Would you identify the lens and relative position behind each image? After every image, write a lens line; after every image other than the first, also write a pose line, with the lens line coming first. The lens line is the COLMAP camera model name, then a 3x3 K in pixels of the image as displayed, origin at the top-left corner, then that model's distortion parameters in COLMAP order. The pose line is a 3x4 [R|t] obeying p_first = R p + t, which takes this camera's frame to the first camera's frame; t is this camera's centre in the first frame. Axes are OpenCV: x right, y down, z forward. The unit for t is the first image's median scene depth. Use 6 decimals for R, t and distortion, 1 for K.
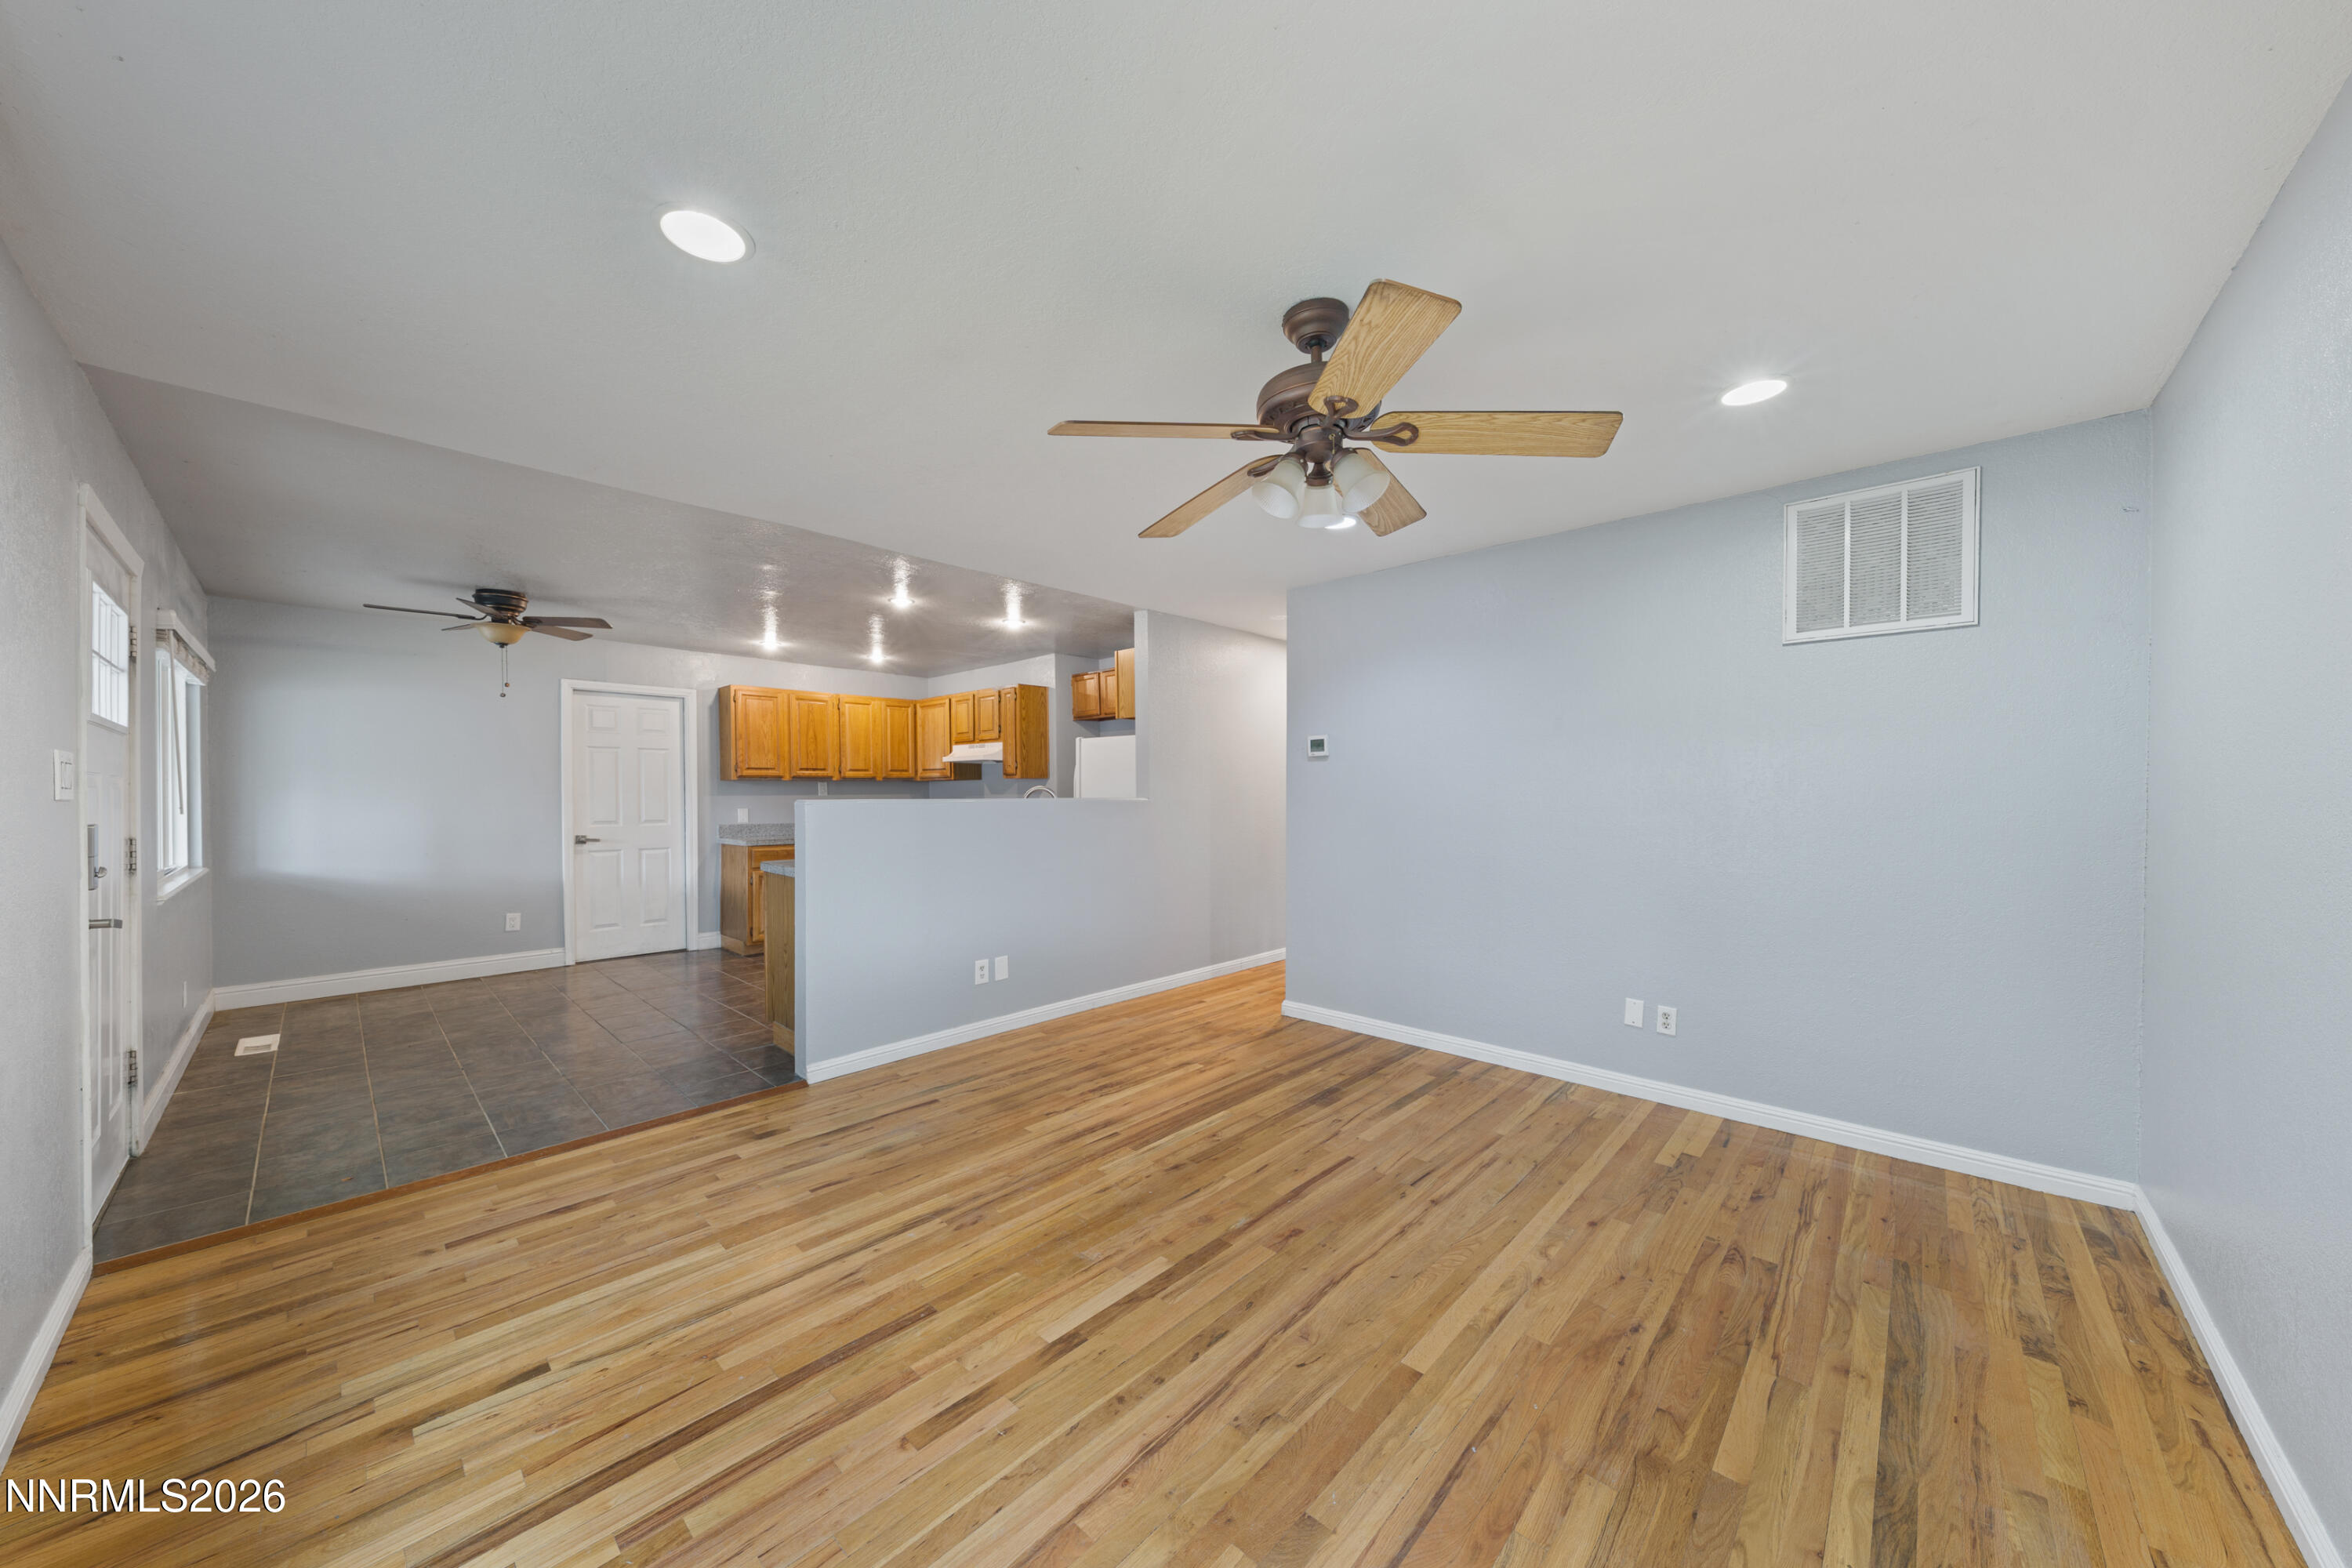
lens RADIAL K [[802.3, 0, 1174.9], [0, 802.3, 798.4], [0, 0, 1]] dist [-0.000398, -0.000197]
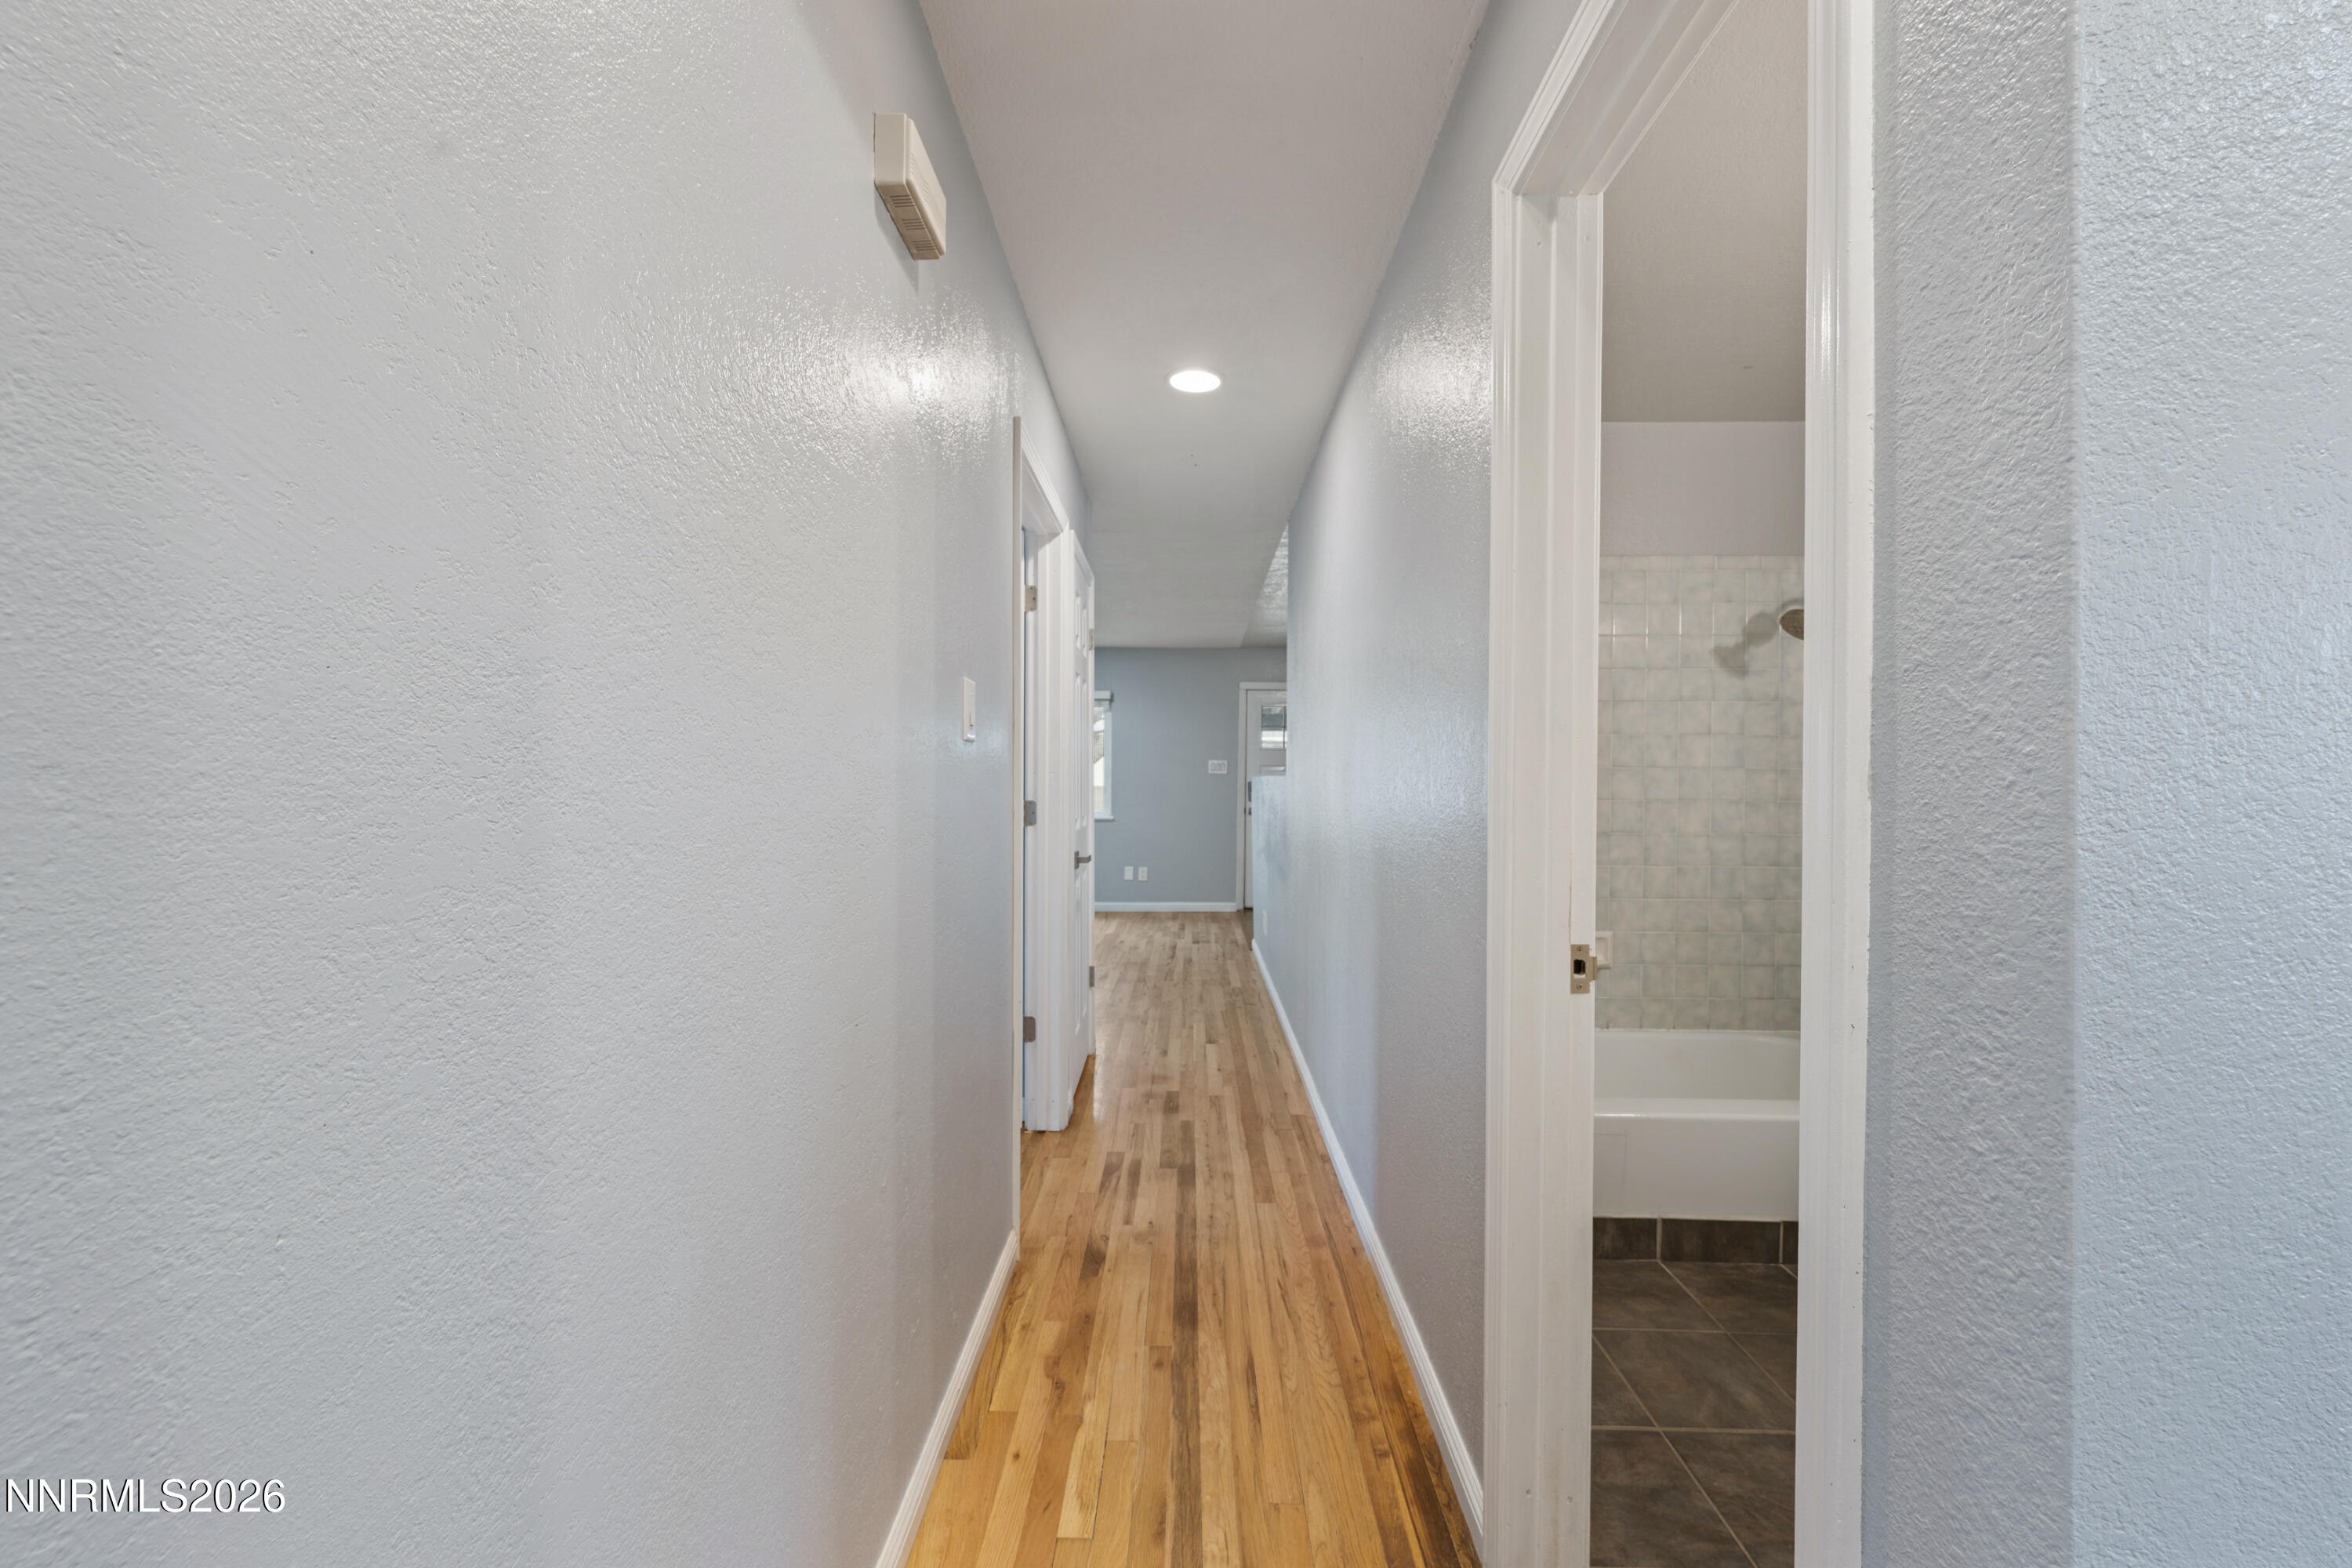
lens RADIAL K [[884.3, 0, 1176.0], [0, 884.3, 784.0], [0, 0, 1]] dist [0.000726, 0.000020]
pose [[-0.738529, 0.001614, -0.674219, 1.067229], [-0.009415, 0.999875, 0.012706, -0.000987], [0.674156, 0.015731, -0.738422, 2.751159]]
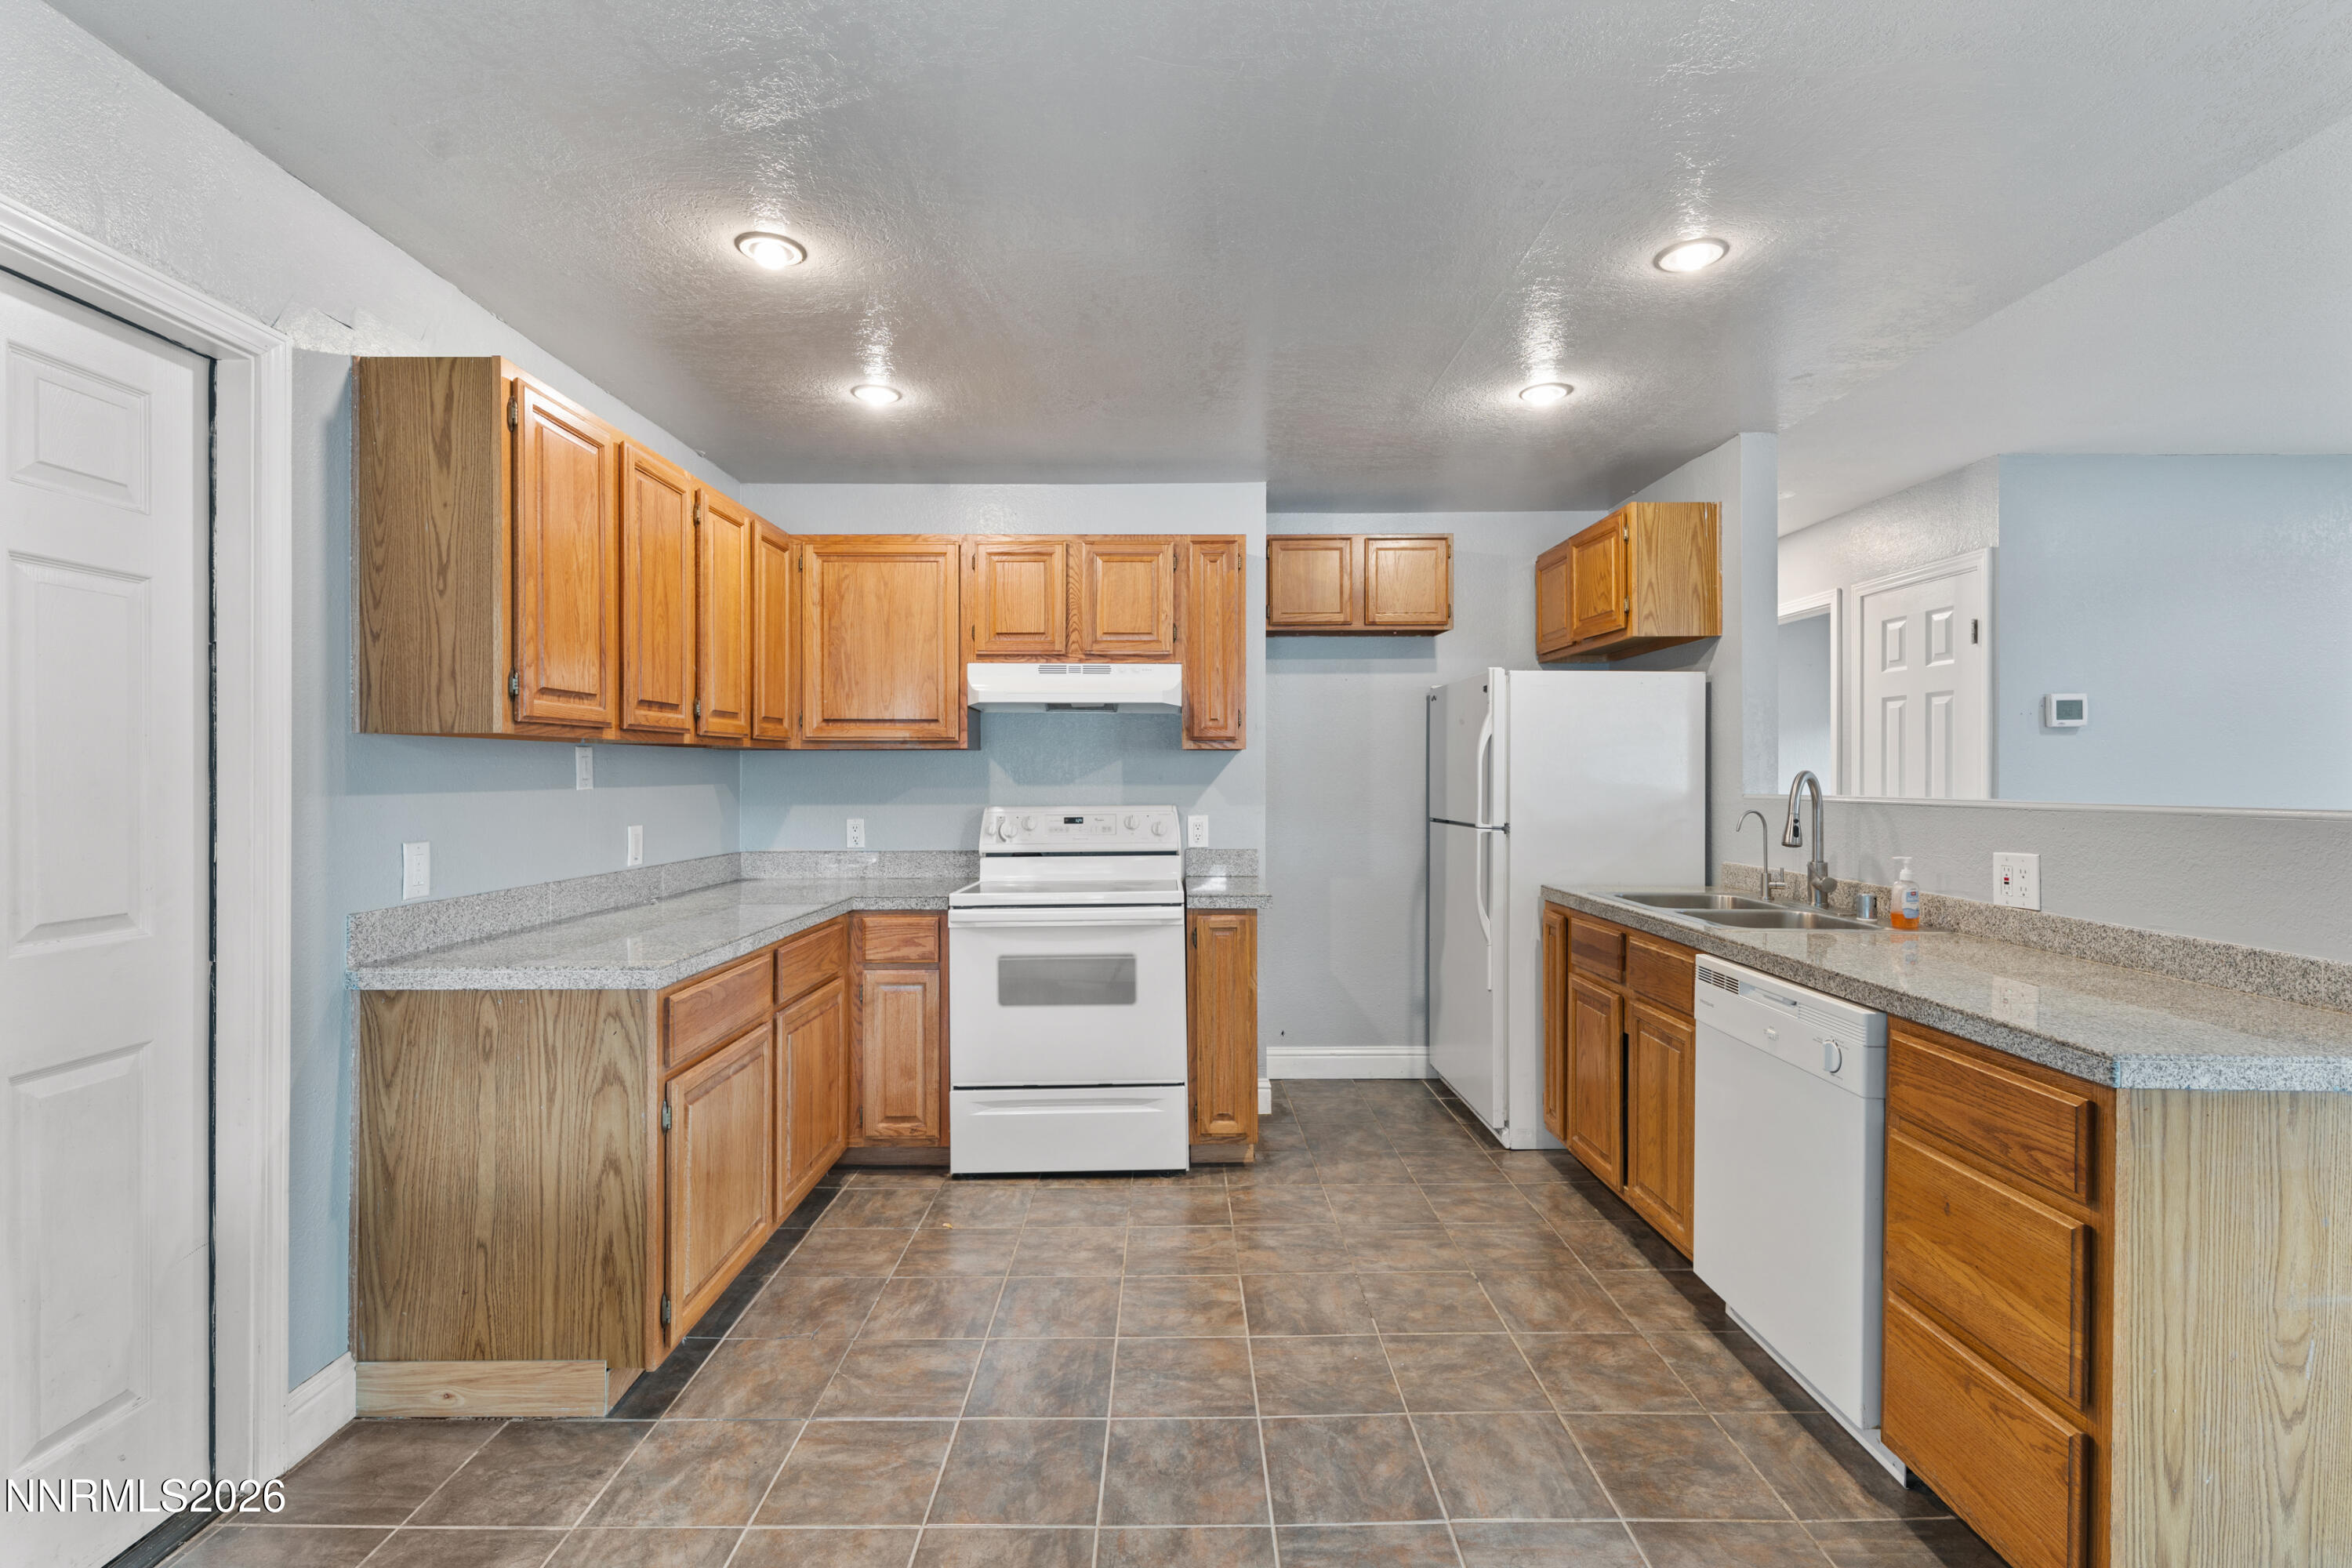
lens RADIAL K [[1048.2, 0, 1172.9], [0, 1048.2, 772.5], [0, 0, 1]] dist [-0.001270, -0.000469]
pose [[0.728442, 0.006203, 0.685079, -1.405926], [0.002091, 0.999934, -0.011278, -0.014445], [-0.685104, 0.009648, 0.728381, 1.388721]]
